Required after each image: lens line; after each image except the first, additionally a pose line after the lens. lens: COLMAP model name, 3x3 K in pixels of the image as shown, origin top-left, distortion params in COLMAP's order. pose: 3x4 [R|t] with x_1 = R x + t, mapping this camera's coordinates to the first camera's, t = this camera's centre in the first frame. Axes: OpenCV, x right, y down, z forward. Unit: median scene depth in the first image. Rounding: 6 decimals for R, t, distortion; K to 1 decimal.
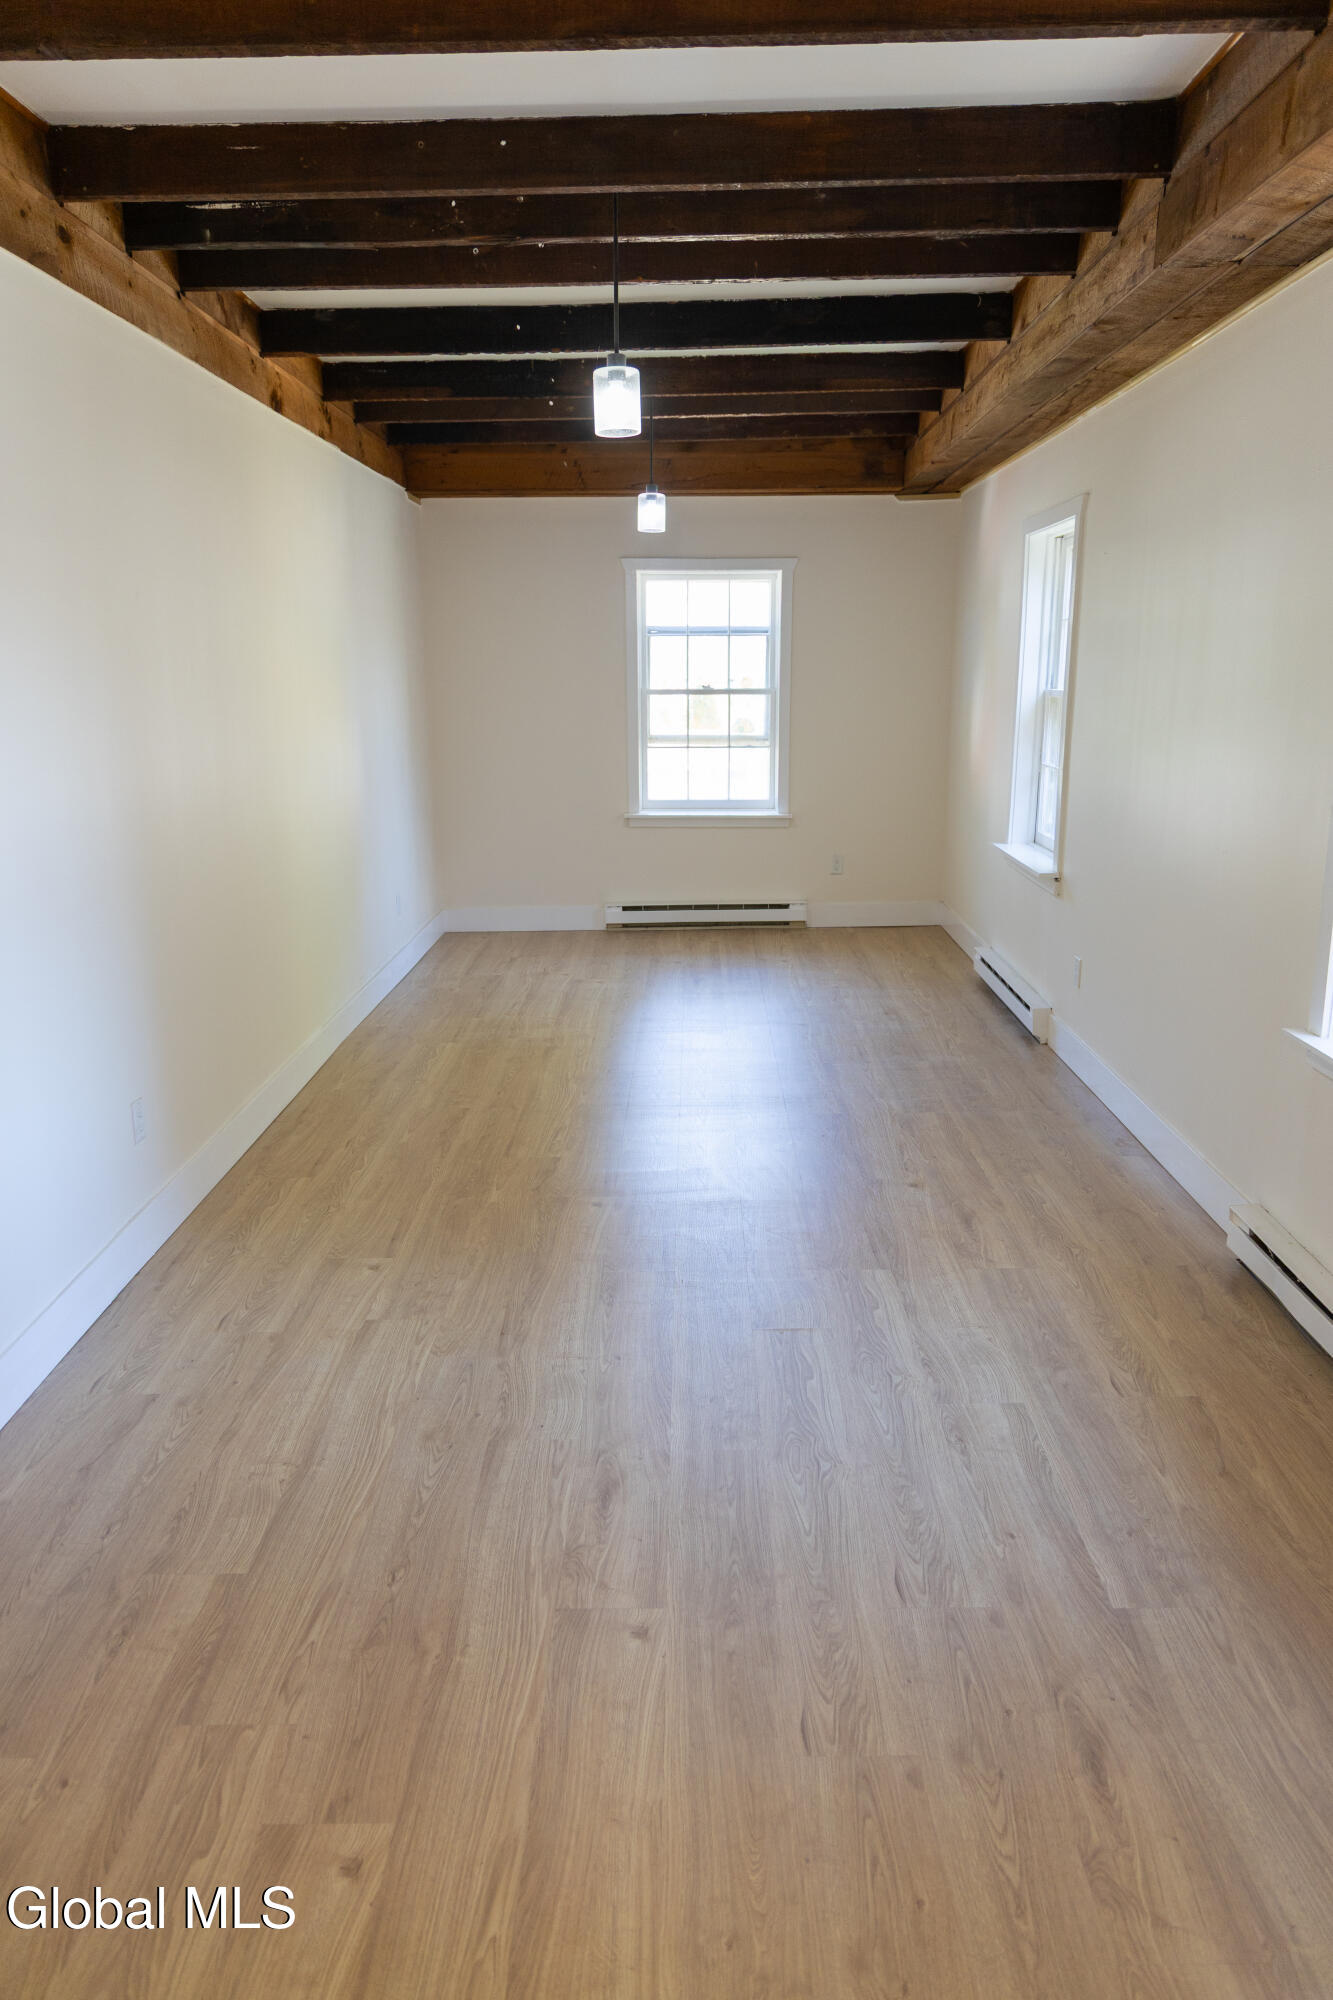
lens RADIAL K [[1368.7, 0, 660.2], [0, 1368.7, 997.5], [0, 0, 1]] dist [0.026790, -0.000245]
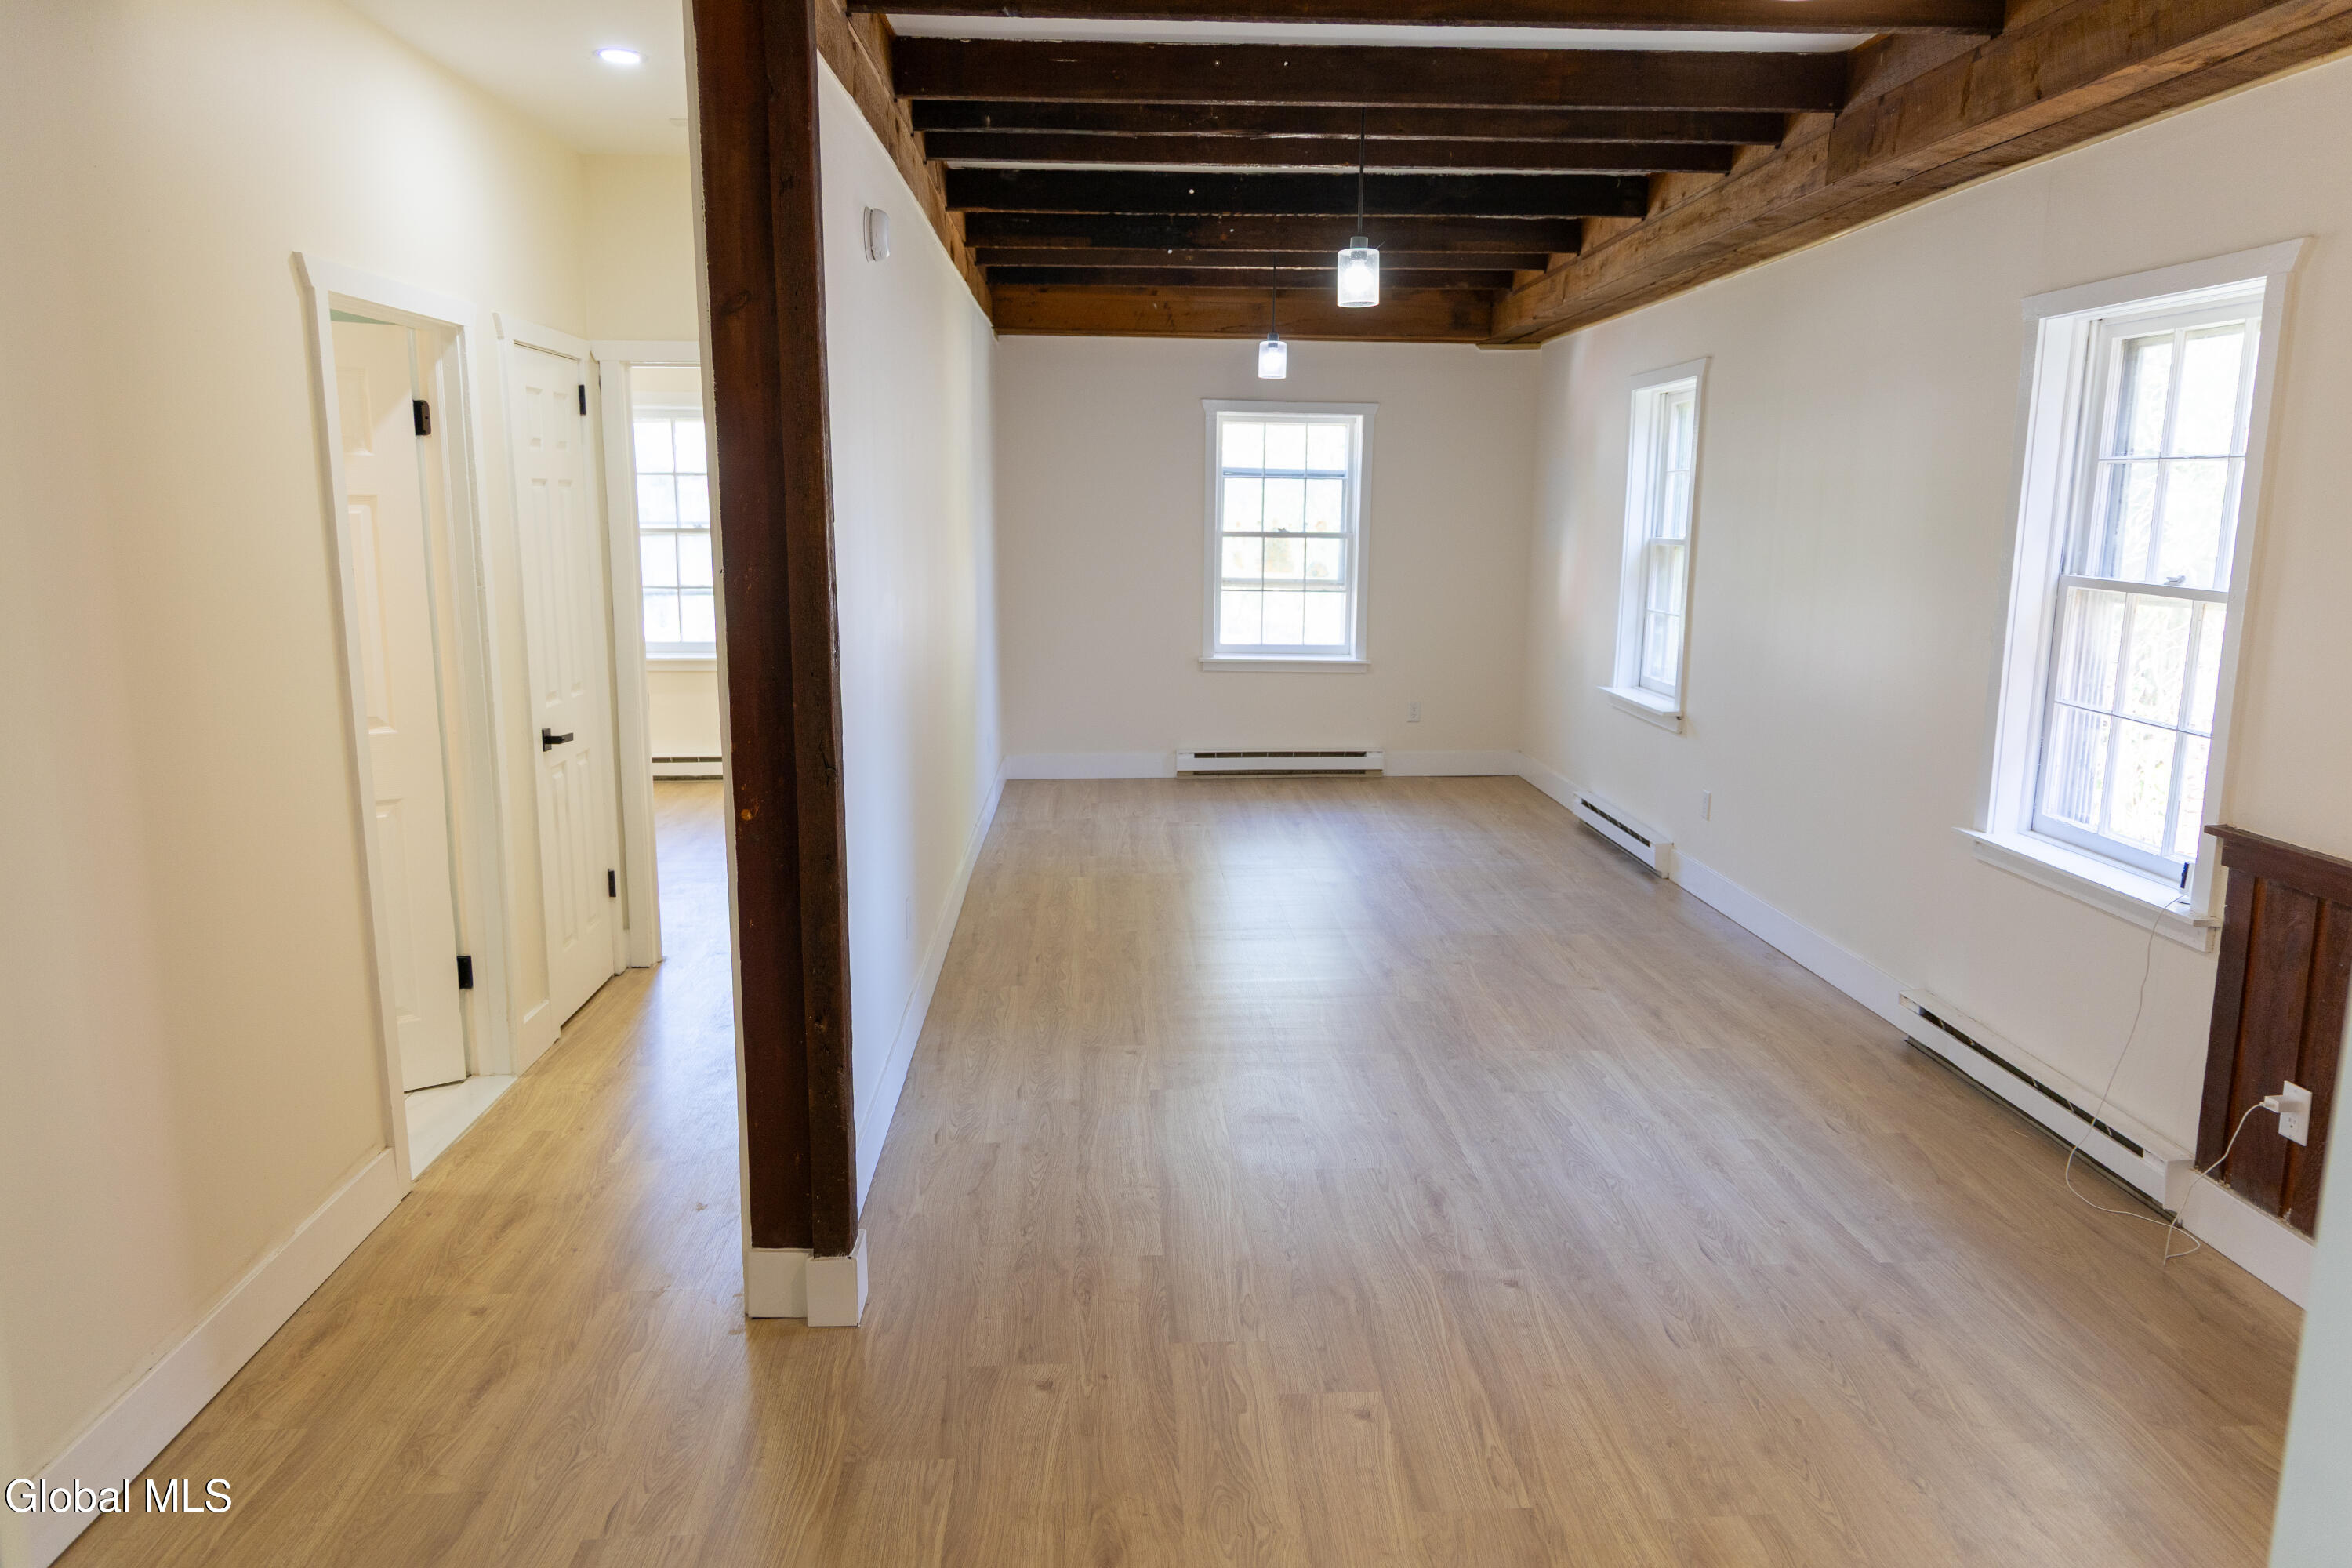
lens RADIAL K [[1609.6, 0, 1183.2], [0, 1609.6, 798.1], [0, 0, 1]] dist [0.026790, -0.000245]
pose [[0.997207, 0.006754, 0.074375, -0.204327], [-0.002329, 0.998230, -0.059422, 0.055704], [-0.074645, 0.059083, 0.995458, -0.216380]]
